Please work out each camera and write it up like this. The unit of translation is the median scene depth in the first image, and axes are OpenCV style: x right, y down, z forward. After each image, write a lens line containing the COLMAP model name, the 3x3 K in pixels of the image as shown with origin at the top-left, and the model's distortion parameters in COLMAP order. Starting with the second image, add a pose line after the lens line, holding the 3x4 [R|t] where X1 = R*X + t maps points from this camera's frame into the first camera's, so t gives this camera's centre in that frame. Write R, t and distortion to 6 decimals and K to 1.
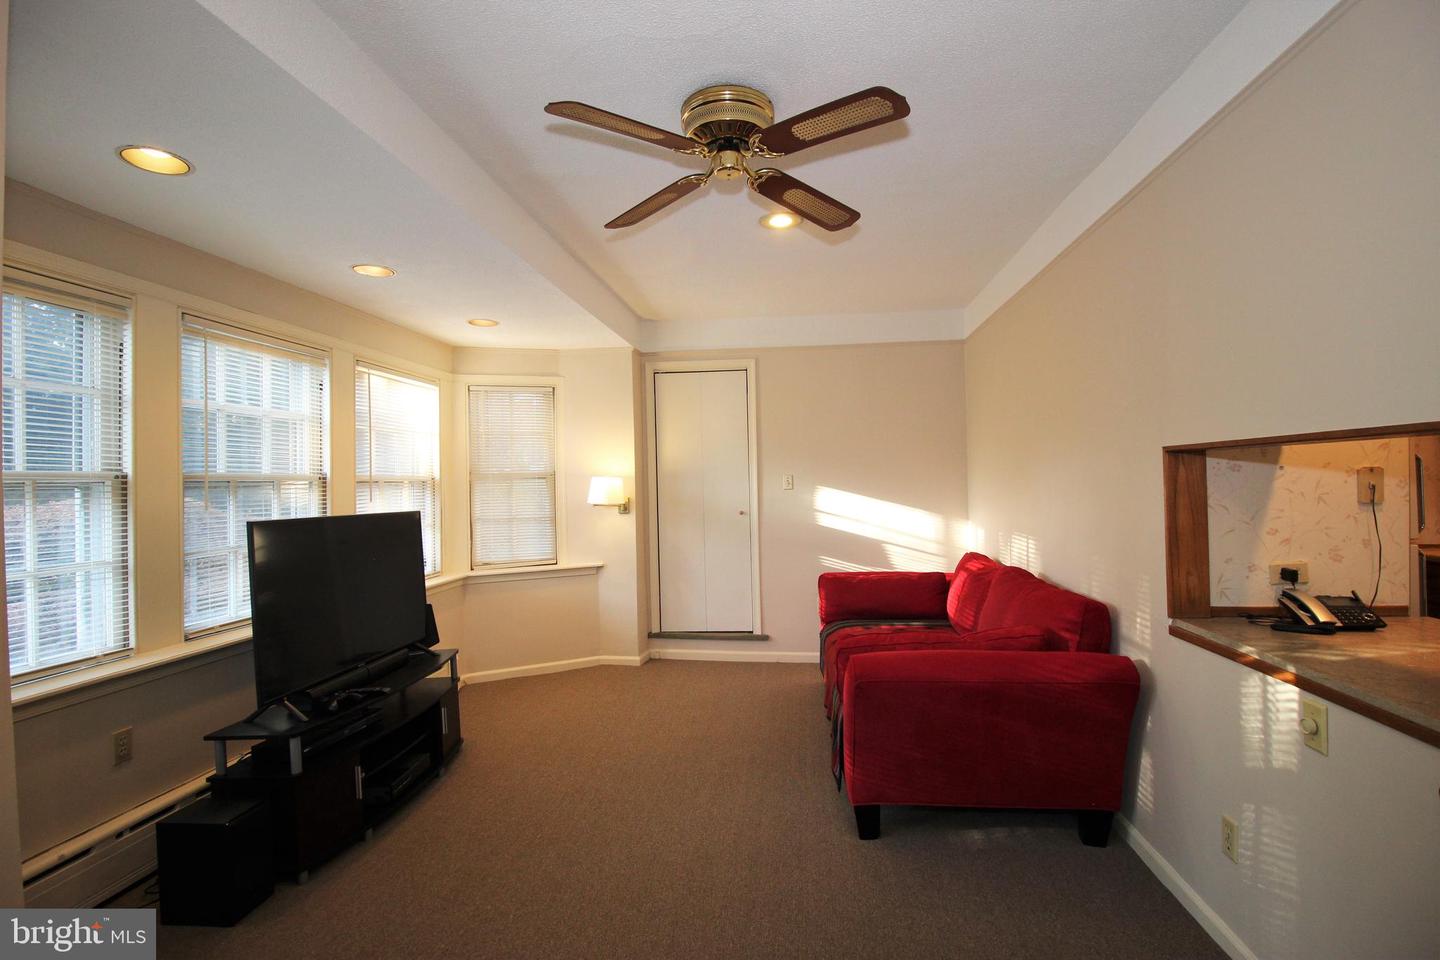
lens RADIAL K [[667.3, 0, 733.9], [0, 667.3, 478.4], [0, 0, 1]] dist [0.005038, -0.015320]
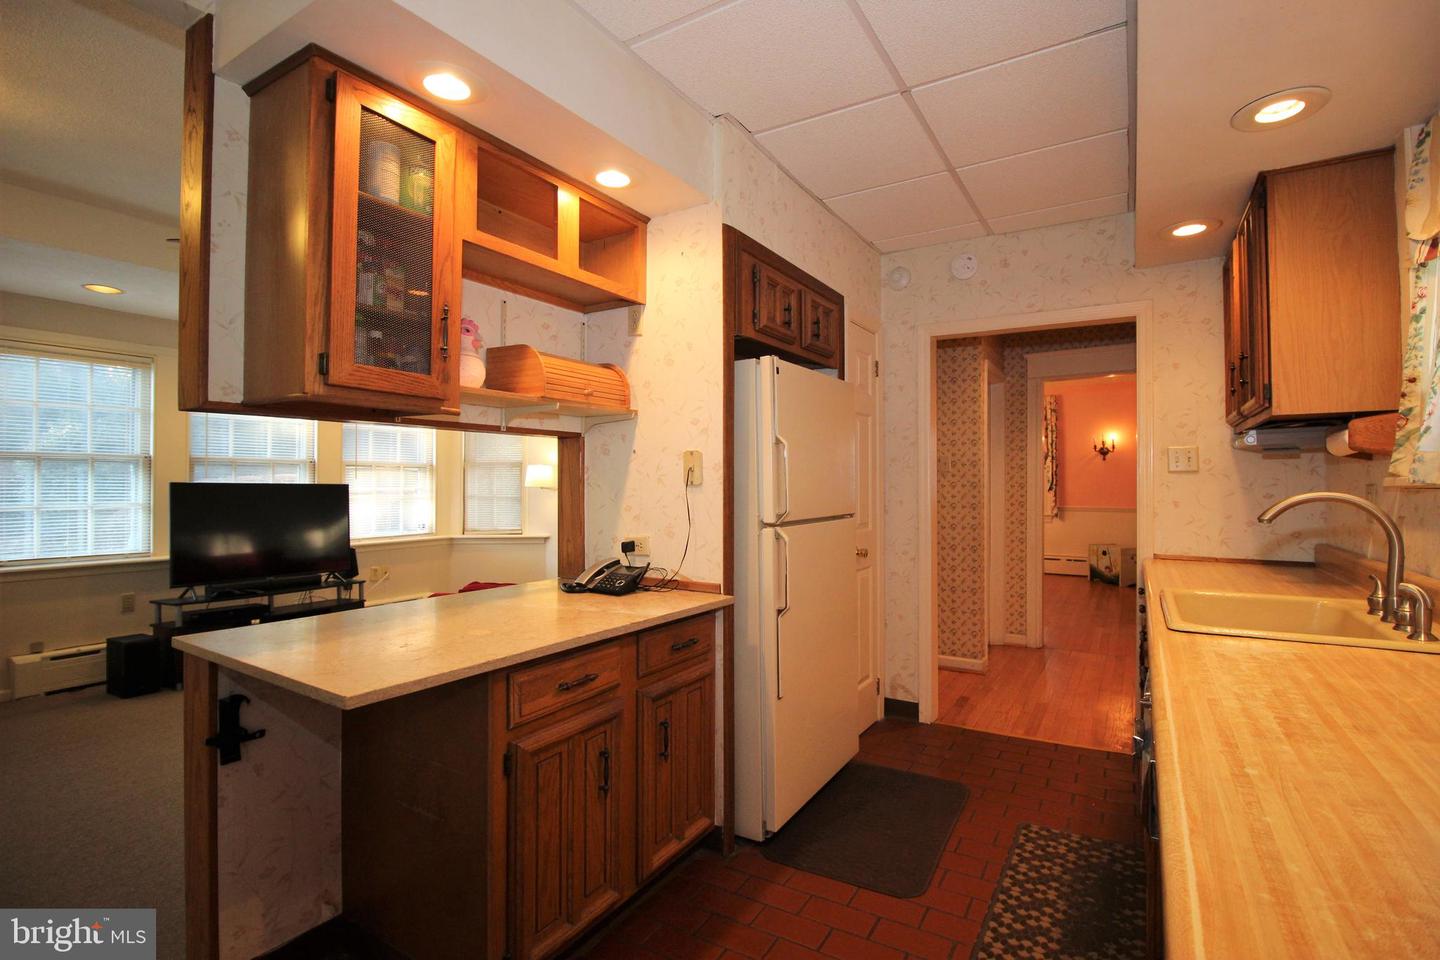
lens RADIAL K [[667.3, 0, 733.9], [0, 667.3, 478.4], [0, 0, 1]] dist [0.005038, -0.015320]
pose [[0.902989, 0.017560, -0.429305, 0.925711], [-0.016907, 0.999843, 0.005333, 0.012789], [0.429331, 0.002443, 0.903144, 0.034958]]
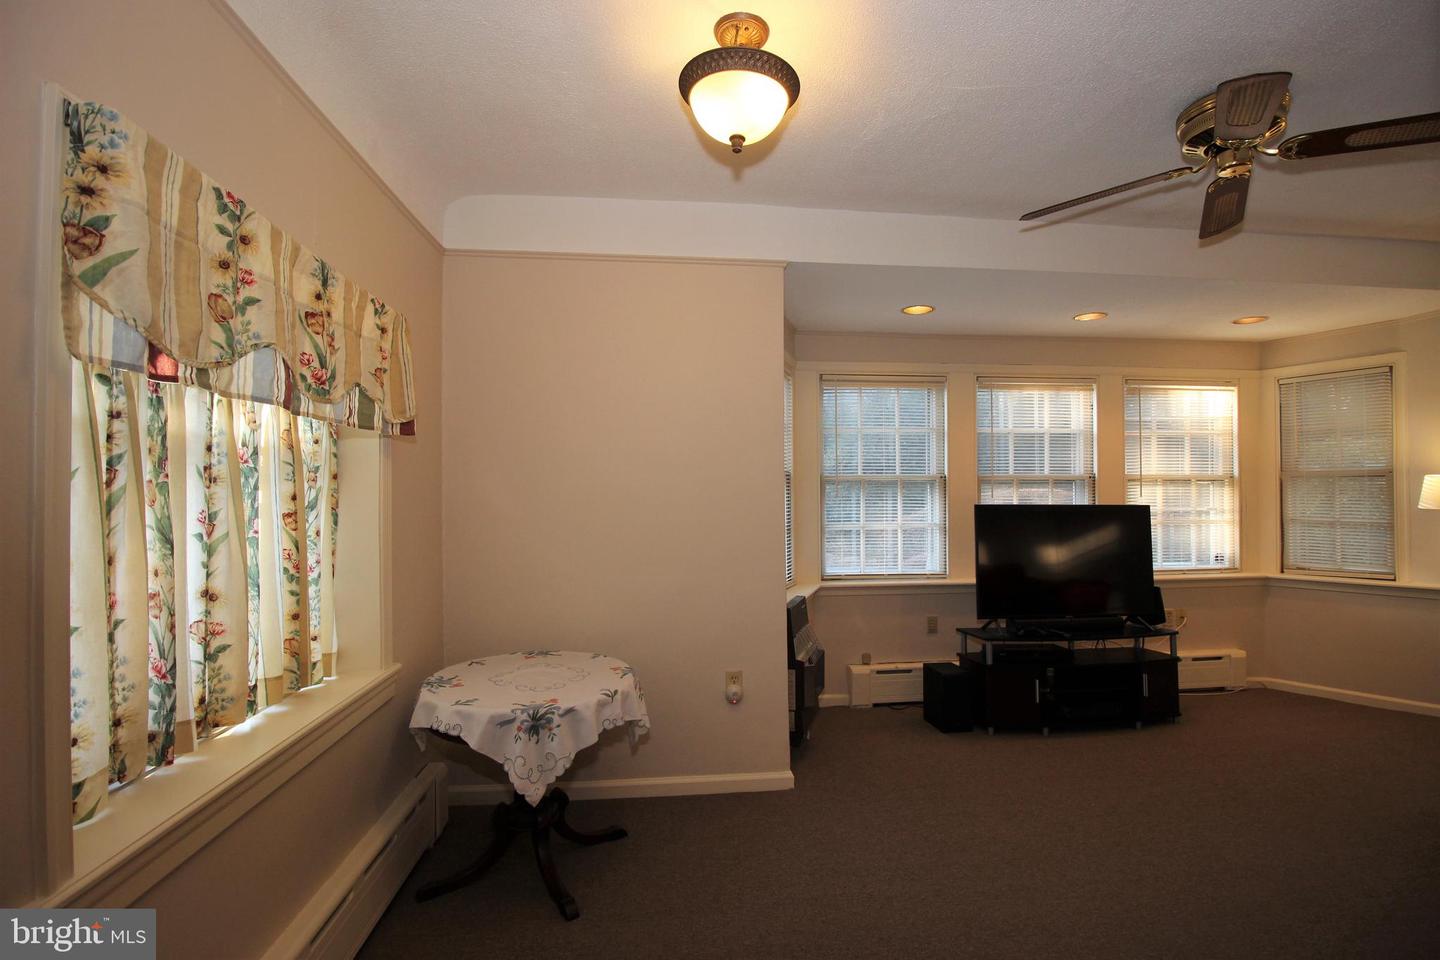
lens RADIAL K [[667.3, 0, 733.9], [0, 667.3, 478.4], [0, 0, 1]] dist [0.005038, -0.015320]
pose [[0.213099, -0.002284, -0.977028, 0.507166], [0.003195, 0.999994, -0.001640, 0.001676], [0.977025, -0.002772, 0.213105, 0.046655]]
